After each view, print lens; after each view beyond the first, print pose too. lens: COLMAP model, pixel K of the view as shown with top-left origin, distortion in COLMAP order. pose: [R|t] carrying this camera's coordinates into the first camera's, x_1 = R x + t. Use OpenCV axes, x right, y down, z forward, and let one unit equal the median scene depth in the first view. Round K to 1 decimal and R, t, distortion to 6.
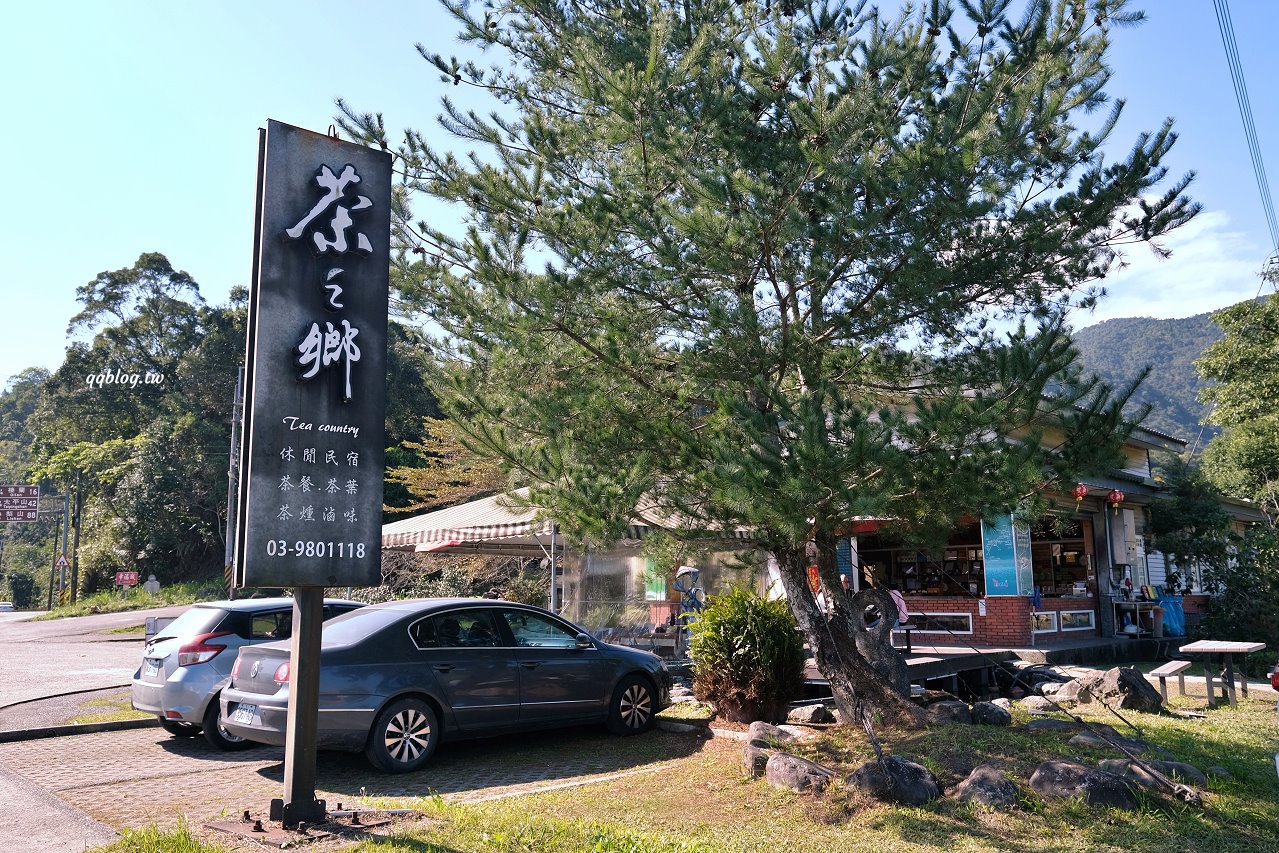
lens RADIAL K [[980.0, 0, 635.7], [0, 980.0, 427.1], [0, 0, 1]] dist [0.010083, 0.002678]
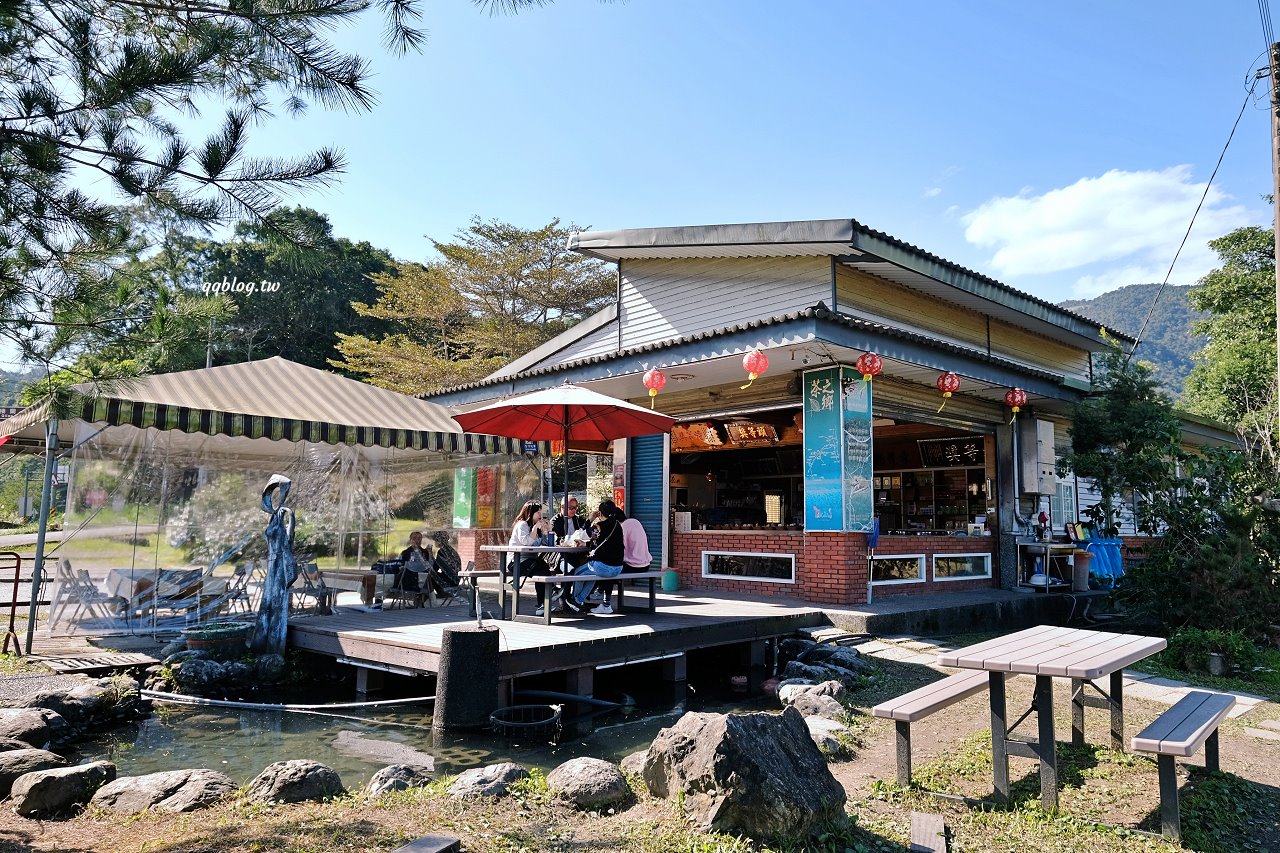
lens RADIAL K [[866.0, 0, 644.6], [0, 866.0, 428.9], [0, 0, 1]] dist [0.010838, 0.004844]
pose [[0.998469, 0.015809, -0.053003, 0.236595], [-0.012703, 0.998211, 0.058424, 0.056408], [0.053831, -0.057661, 0.996884, 0.332296]]
